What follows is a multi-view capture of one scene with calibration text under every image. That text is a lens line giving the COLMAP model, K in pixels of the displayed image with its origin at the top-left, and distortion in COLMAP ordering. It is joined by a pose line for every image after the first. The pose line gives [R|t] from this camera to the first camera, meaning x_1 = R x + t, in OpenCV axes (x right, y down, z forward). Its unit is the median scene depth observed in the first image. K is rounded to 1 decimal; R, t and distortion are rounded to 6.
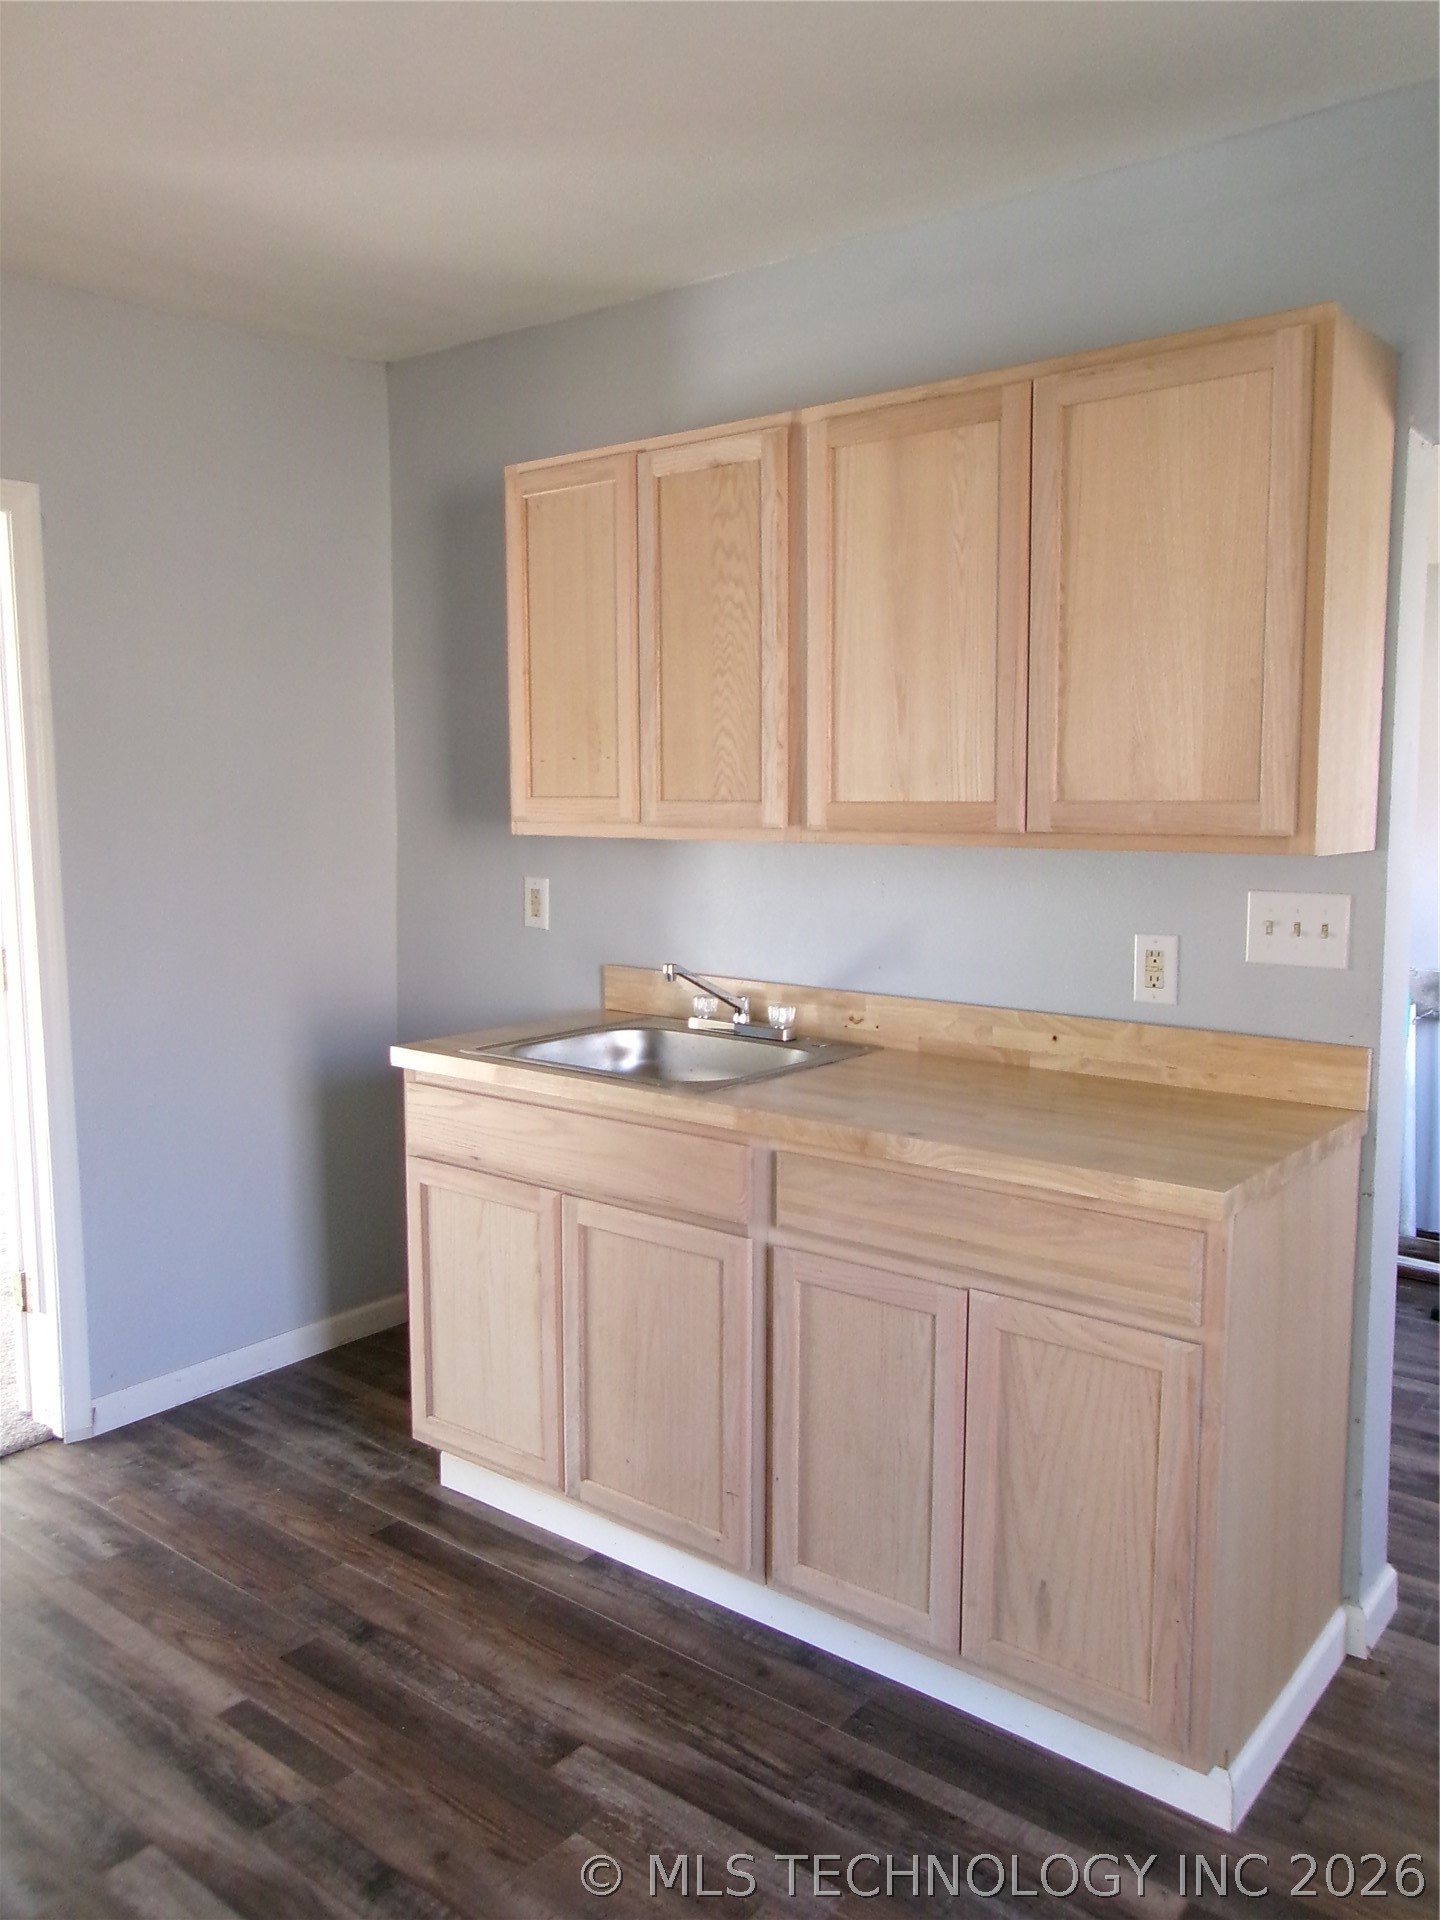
lens RADIAL K [[1504.4, 0, 721.6], [0, 1504.4, 958.5], [0, 0, 1]] dist [-0.018697, 0.045332]
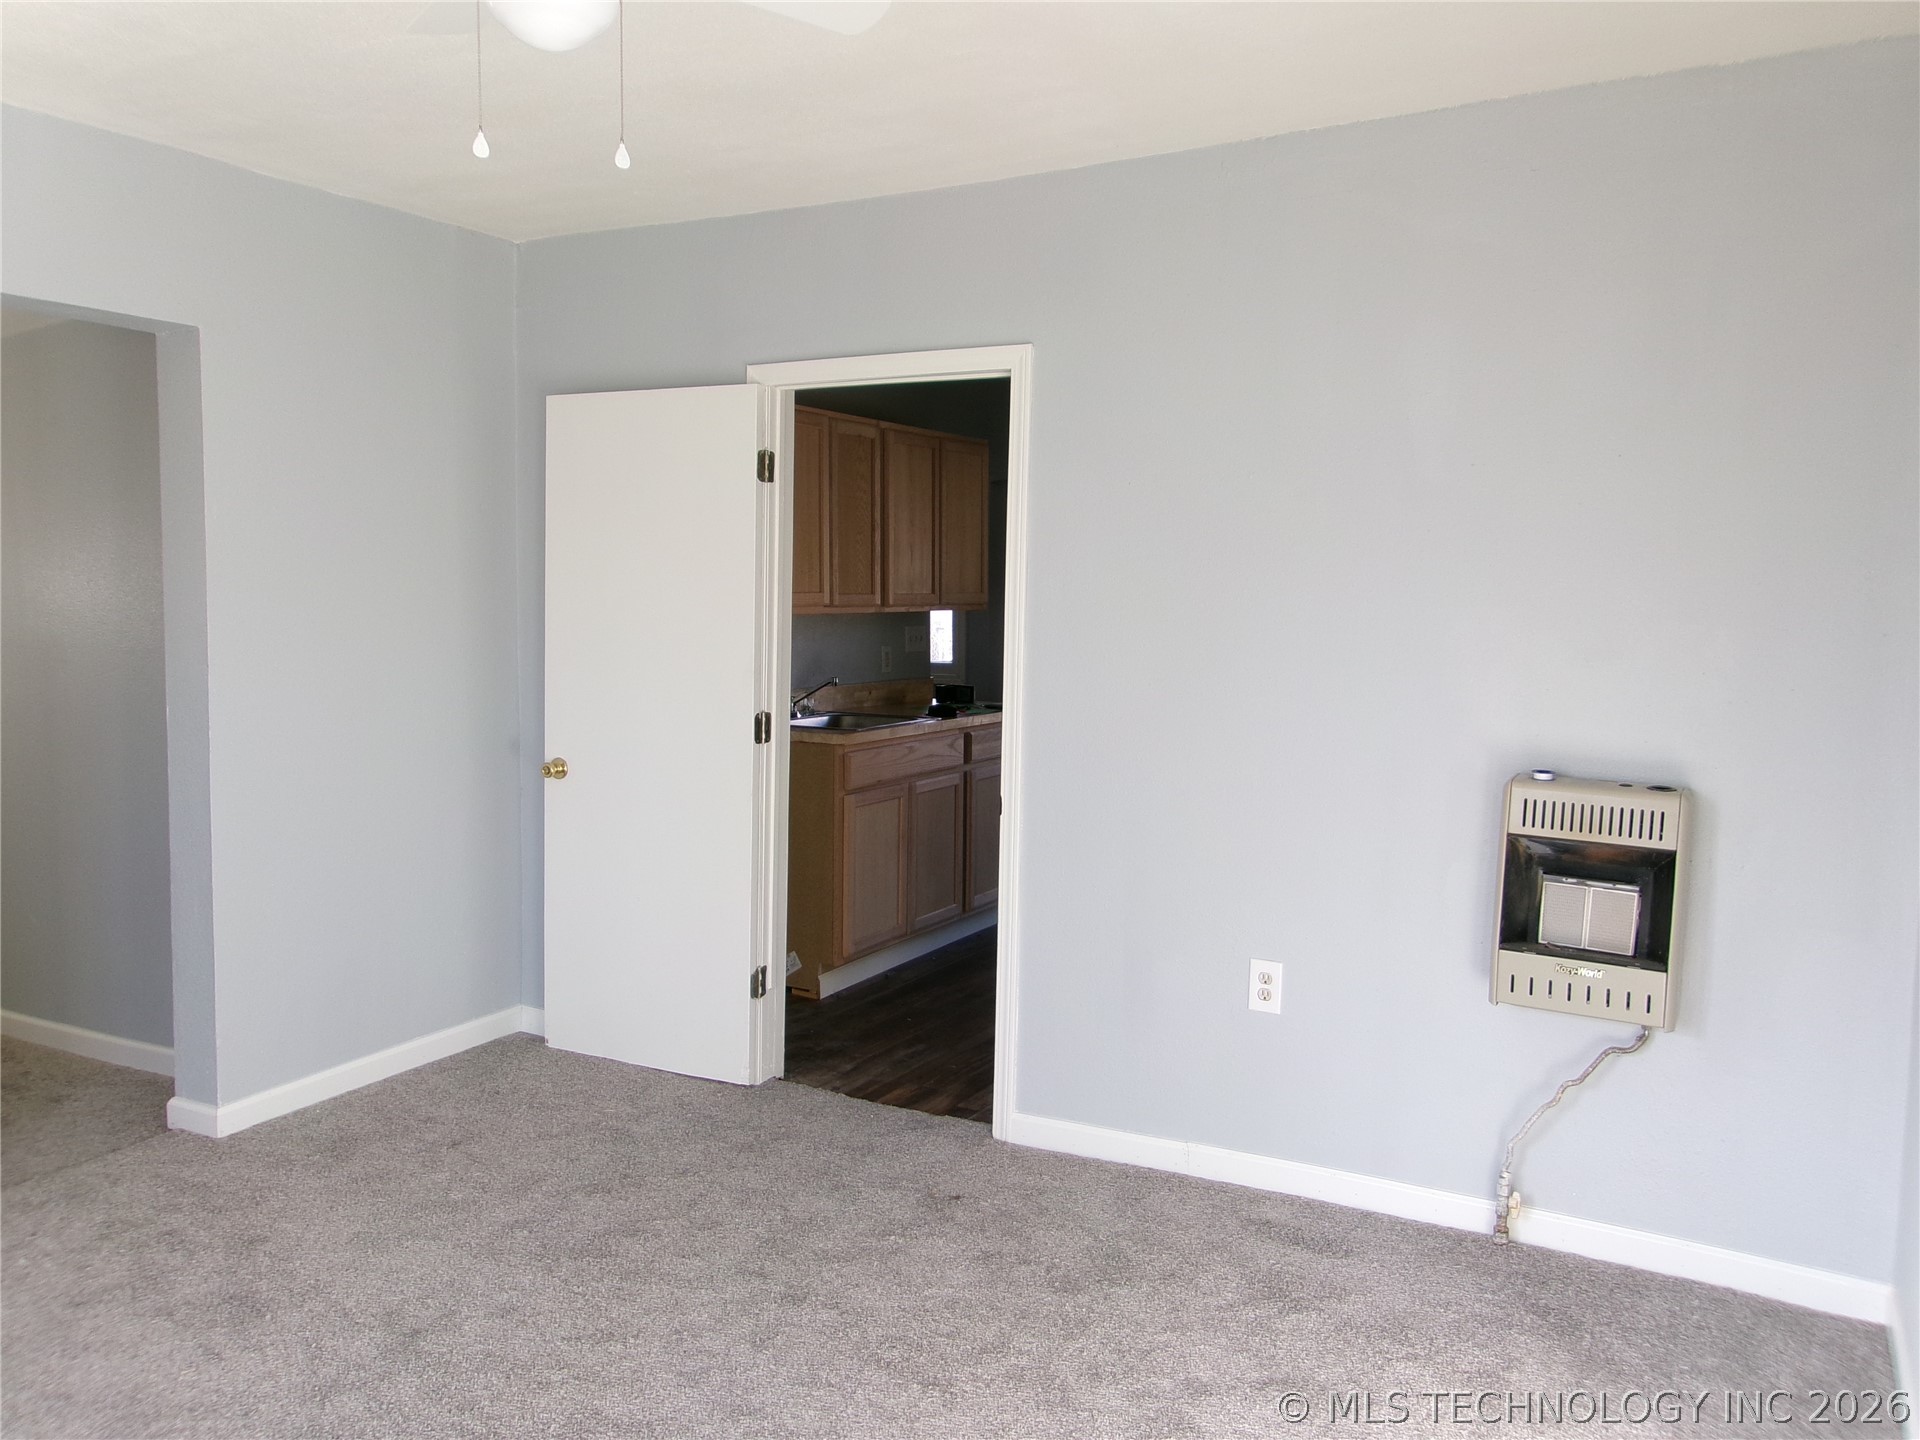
lens RADIAL K [[1504.4, 0, 961.4], [0, 1504.4, 710.8], [0, 0, 1]] dist [-0.018697, 0.045332]
pose [[-0.170983, -0.082407, 0.981822, -2.326817], [0.104244, 0.989390, 0.101196, -0.157057], [-0.979744, 0.119651, -0.160578, 1.355280]]
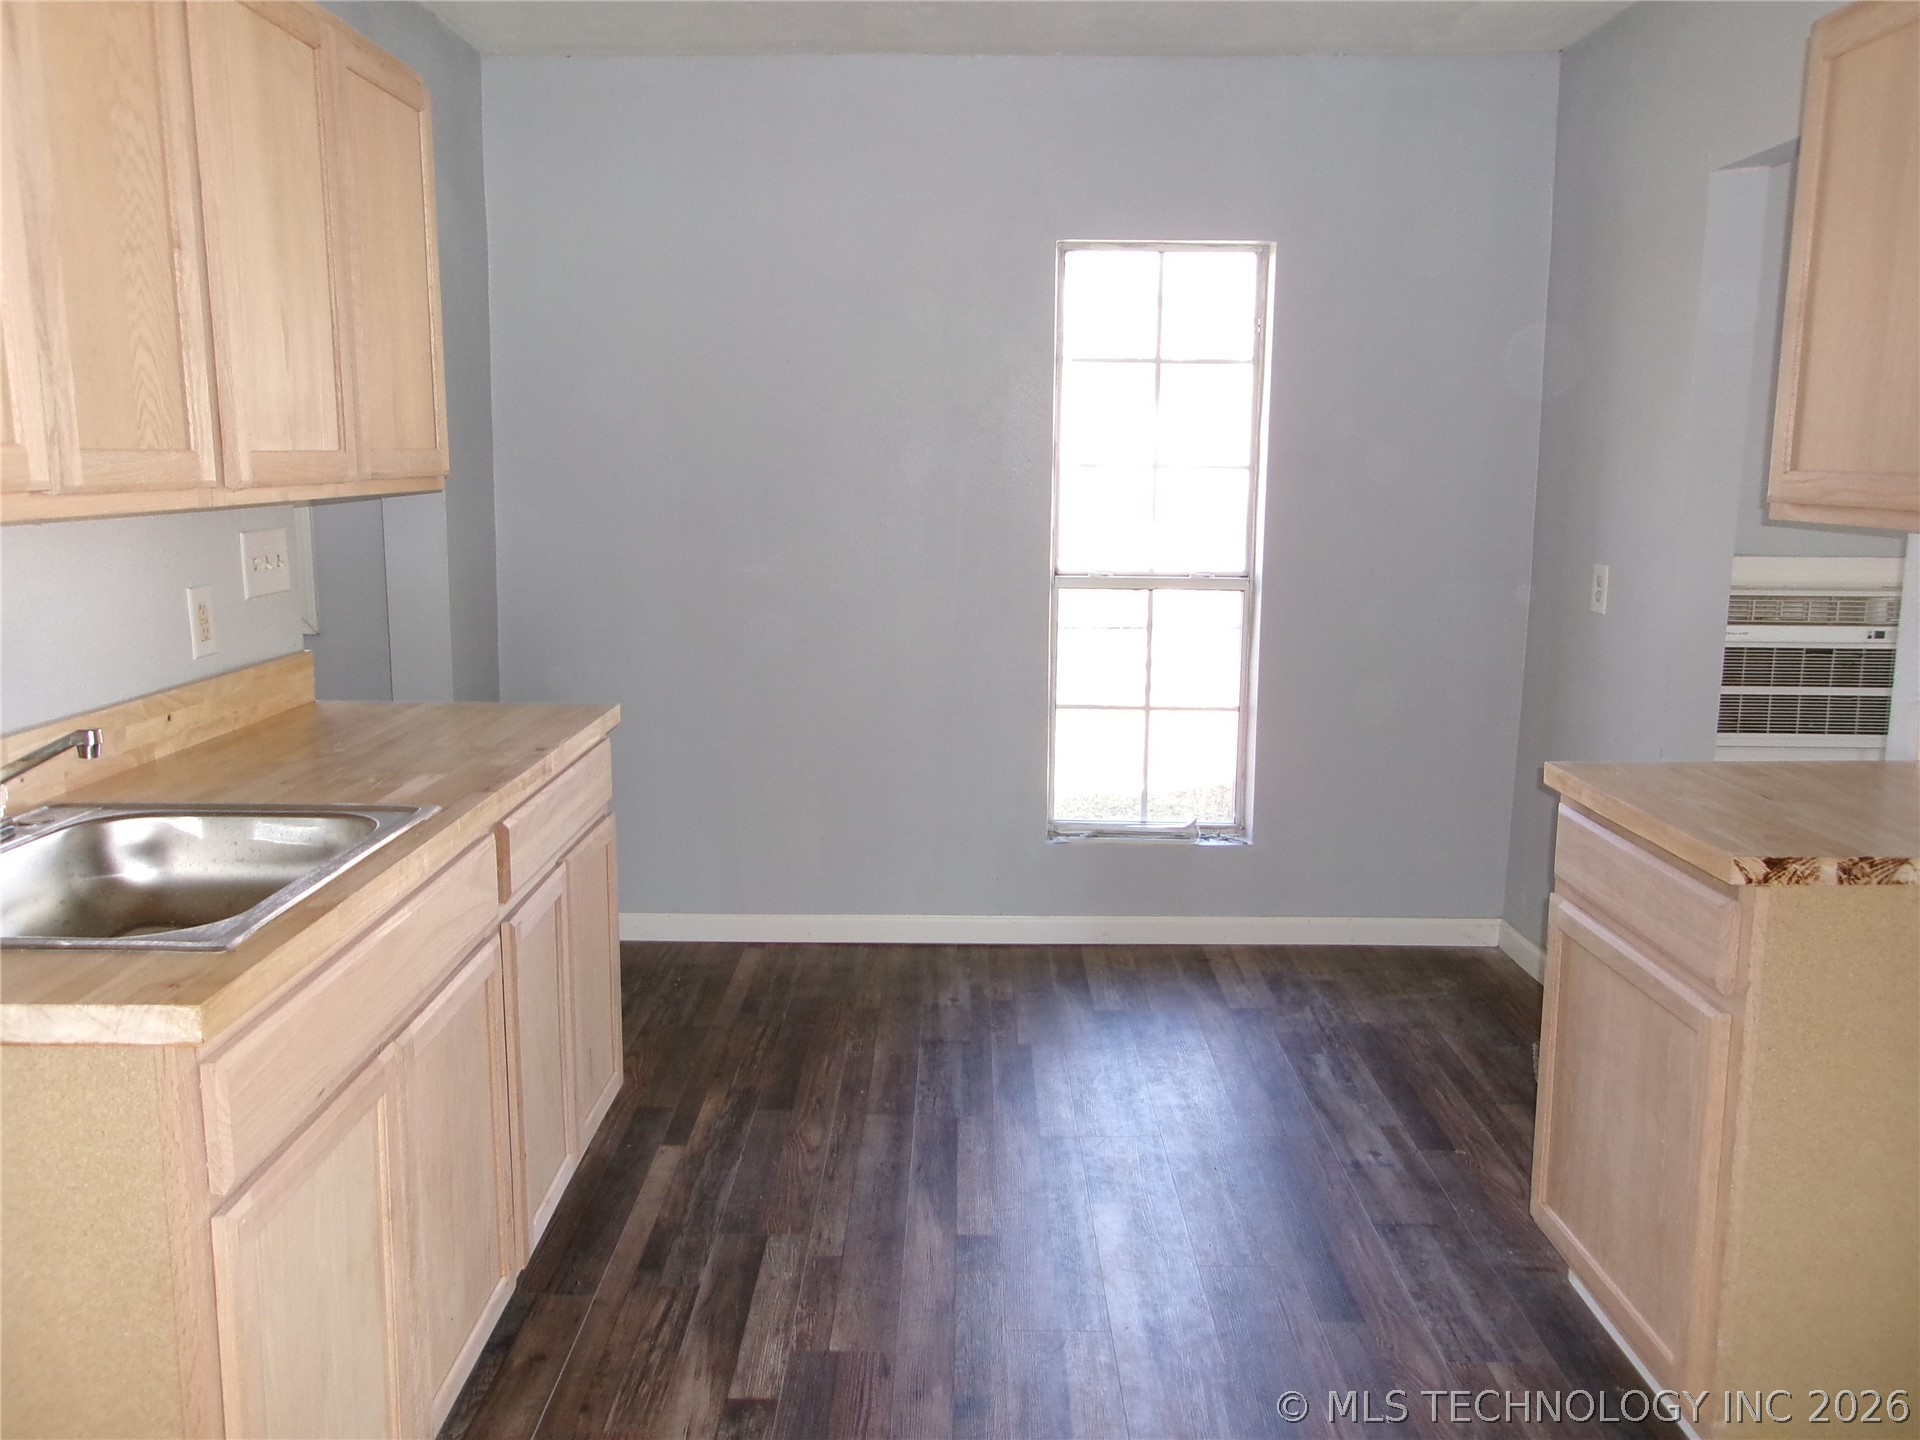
lens RADIAL K [[1504.4, 0, 970.6], [0, 1504.4, 721.2], [0, 0, 1]] dist [-0.018697, 0.045332]
pose [[-0.639507, -0.134643, 0.756903, -0.830212], [0.087116, 0.965511, 0.245356, -0.134493], [-0.763834, 0.222845, -0.605721, 1.285753]]
